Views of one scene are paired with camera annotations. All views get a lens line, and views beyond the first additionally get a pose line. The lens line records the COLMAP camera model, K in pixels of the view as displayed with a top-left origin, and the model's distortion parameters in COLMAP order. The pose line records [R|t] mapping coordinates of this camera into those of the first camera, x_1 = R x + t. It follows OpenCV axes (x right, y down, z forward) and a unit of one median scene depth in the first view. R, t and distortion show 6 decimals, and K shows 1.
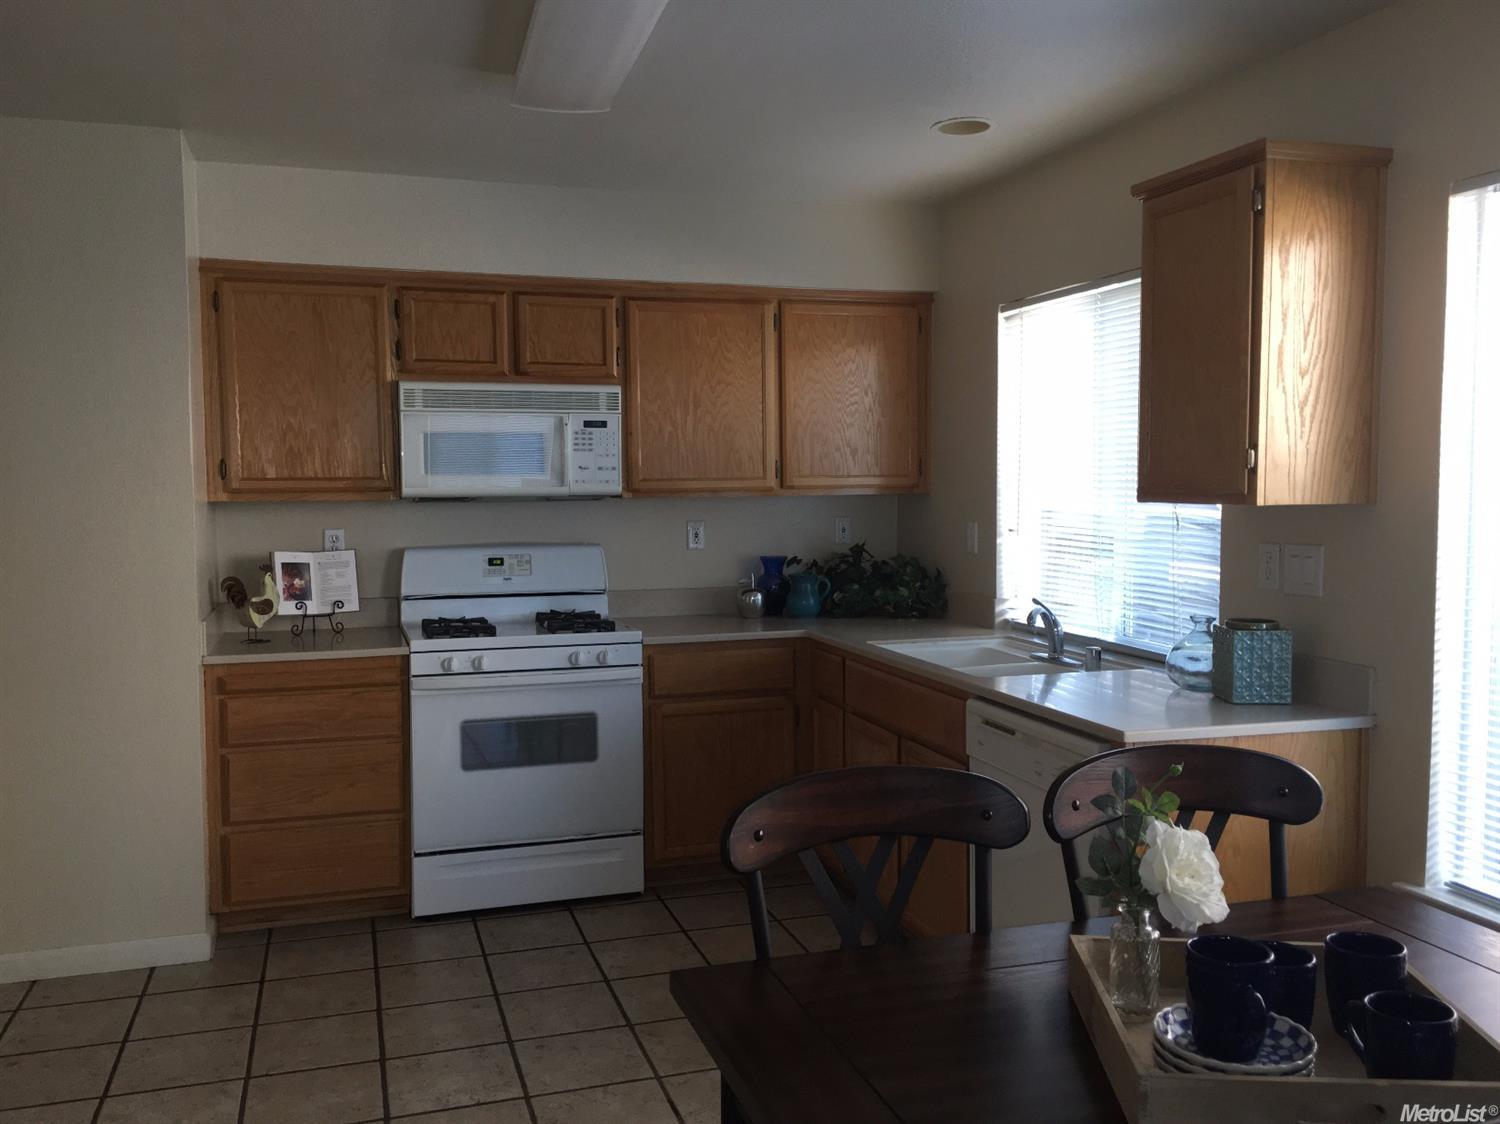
lens RADIAL K [[1272.9, 0, 750.0], [0, 1272.9, 562.0], [0, 0, 1]] dist [0.076295, -0.000588]
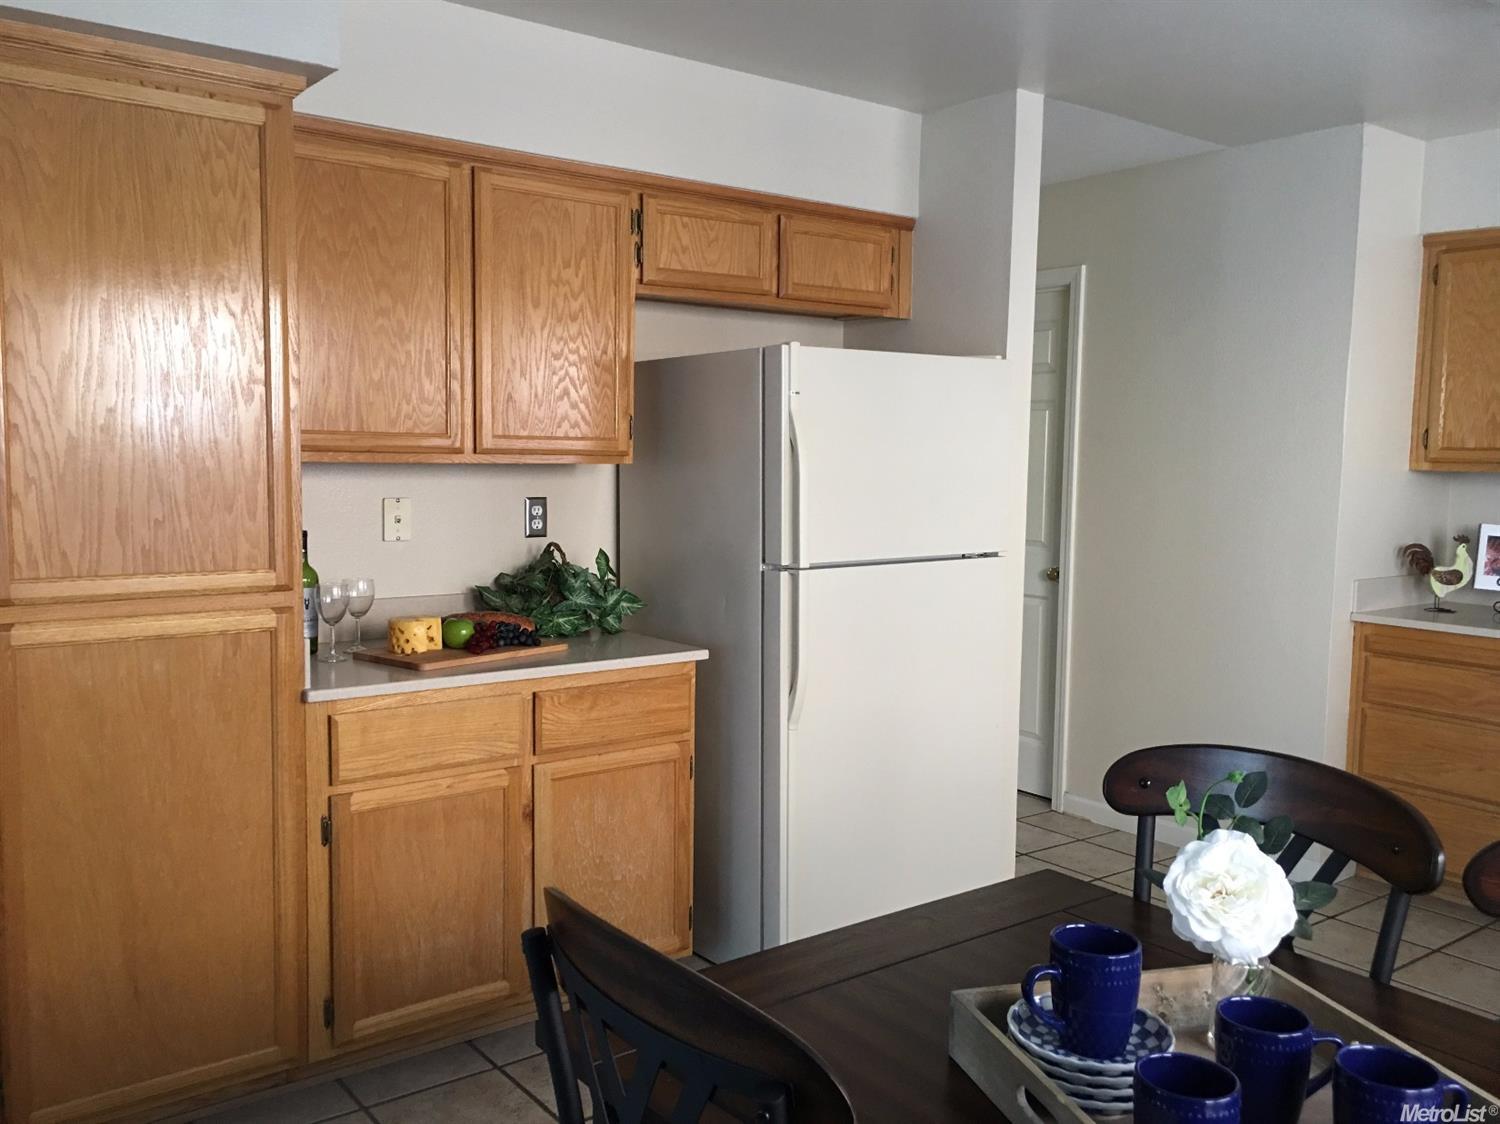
lens RADIAL K [[1272.9, 0, 750.0], [0, 1272.9, 562.0], [0, 0, 1]] dist [0.076295, -0.000588]
pose [[0.331666, 0.094749, -0.938627, 0.391801], [-0.081659, 0.994093, 0.071494, -0.004786], [0.939856, 0.052935, 0.337444, 0.151739]]
